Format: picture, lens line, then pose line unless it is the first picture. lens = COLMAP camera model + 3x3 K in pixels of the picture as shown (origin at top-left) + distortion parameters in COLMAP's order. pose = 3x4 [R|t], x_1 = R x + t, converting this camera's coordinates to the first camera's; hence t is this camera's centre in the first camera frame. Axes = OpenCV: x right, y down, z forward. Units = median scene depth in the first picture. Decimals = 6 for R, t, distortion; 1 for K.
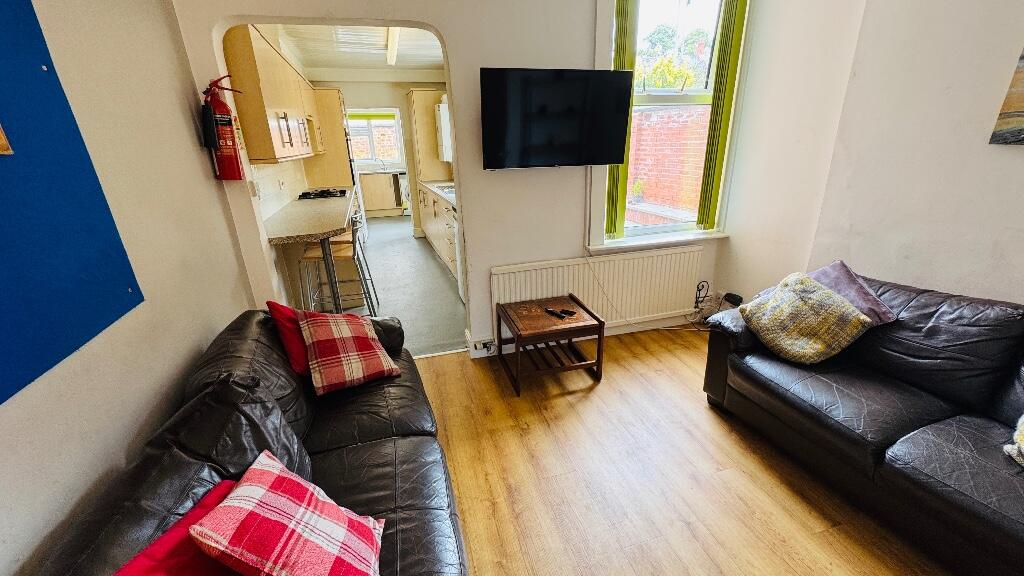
lens RADIAL K [[408.4, 0, 512.0], [0, 408.4, 288.0], [0, 0, 1]] dist [-0.000953, 0.000266]
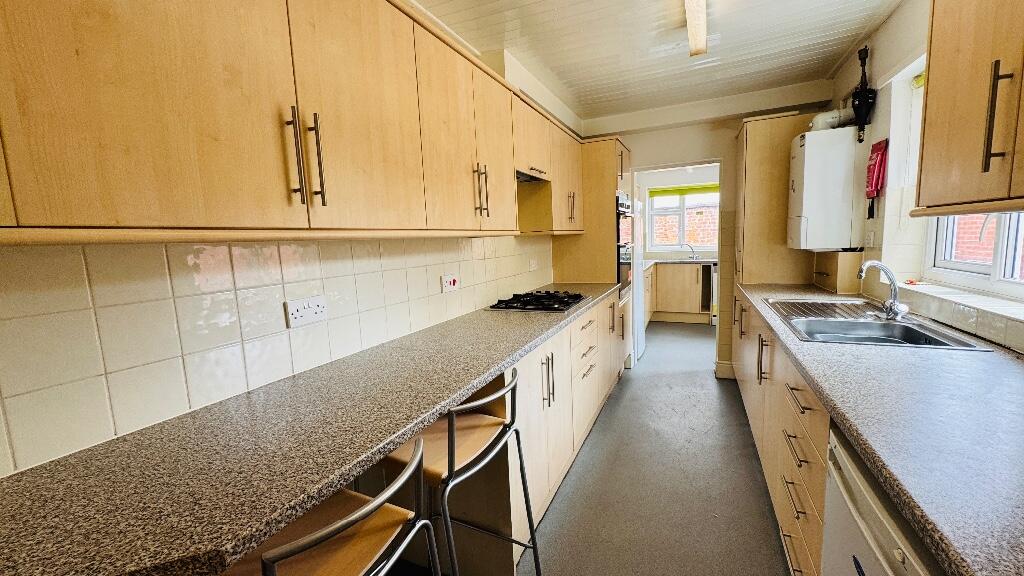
lens RADIAL K [[402.2, 0, 494.5], [0, 402.2, 285.4], [0, 0, 1]] dist [-0.000388, 0.000029]
pose [[0.703389, 0.085926, -0.705593, -0.203041], [-0.228862, 0.967182, -0.110365, -0.334597], [0.672954, 0.239113, 0.699970, 1.083243]]
